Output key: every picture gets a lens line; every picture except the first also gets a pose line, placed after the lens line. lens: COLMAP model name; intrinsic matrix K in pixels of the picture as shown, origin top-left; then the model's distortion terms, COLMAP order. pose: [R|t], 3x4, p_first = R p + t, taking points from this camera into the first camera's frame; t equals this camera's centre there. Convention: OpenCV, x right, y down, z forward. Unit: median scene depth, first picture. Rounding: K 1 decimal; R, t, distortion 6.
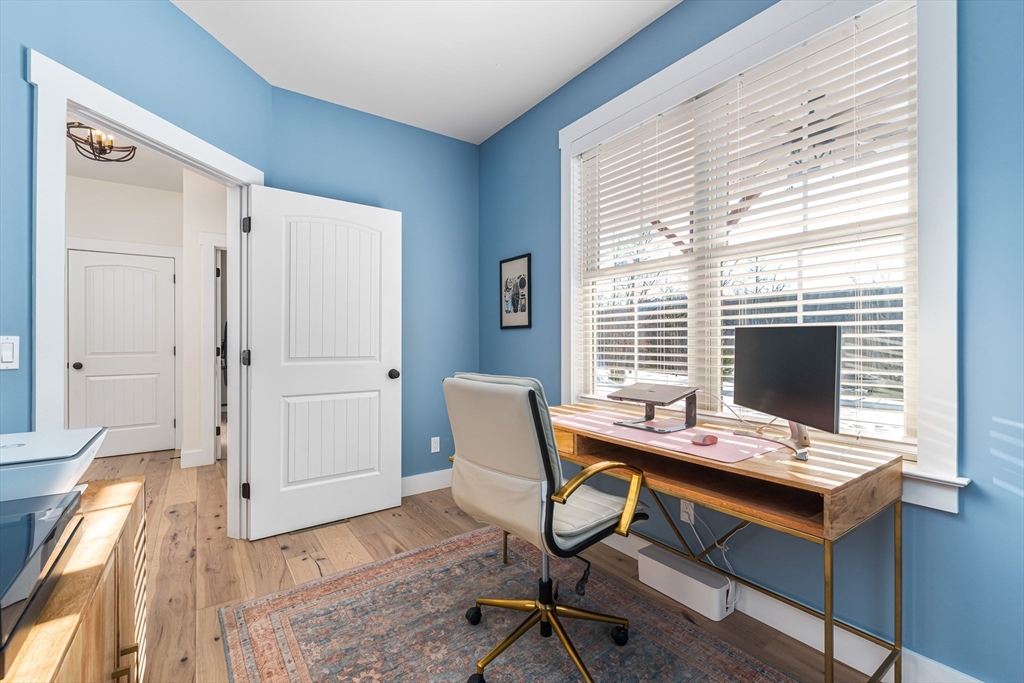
lens RADIAL K [[445.8, 0, 511.8], [0, 445.8, 343.5], [0, 0, 1]] dist [0.002871, -0.000060]
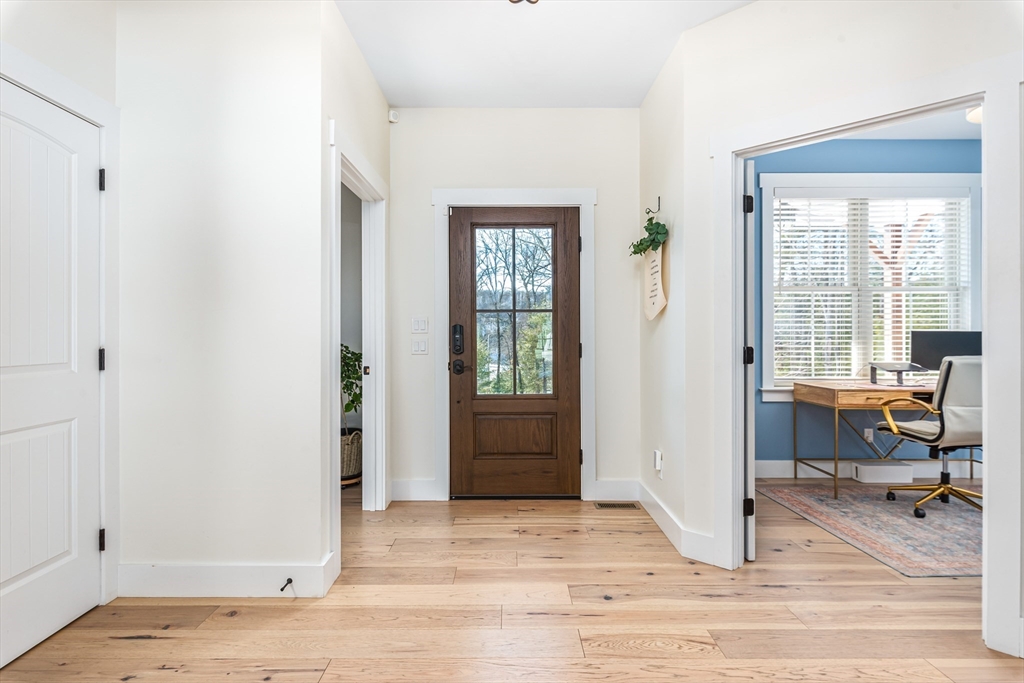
lens RADIAL K [[543.8, 0, 515.0], [0, 543.8, 341.3], [0, 0, 1]] dist [0.000859, -0.000035]
pose [[0.559307, -0.000944, 0.828960, -2.146829], [-0.003053, 0.999990, 0.003199, 0.008540], [-0.828955, -0.004320, 0.559299, 0.976452]]
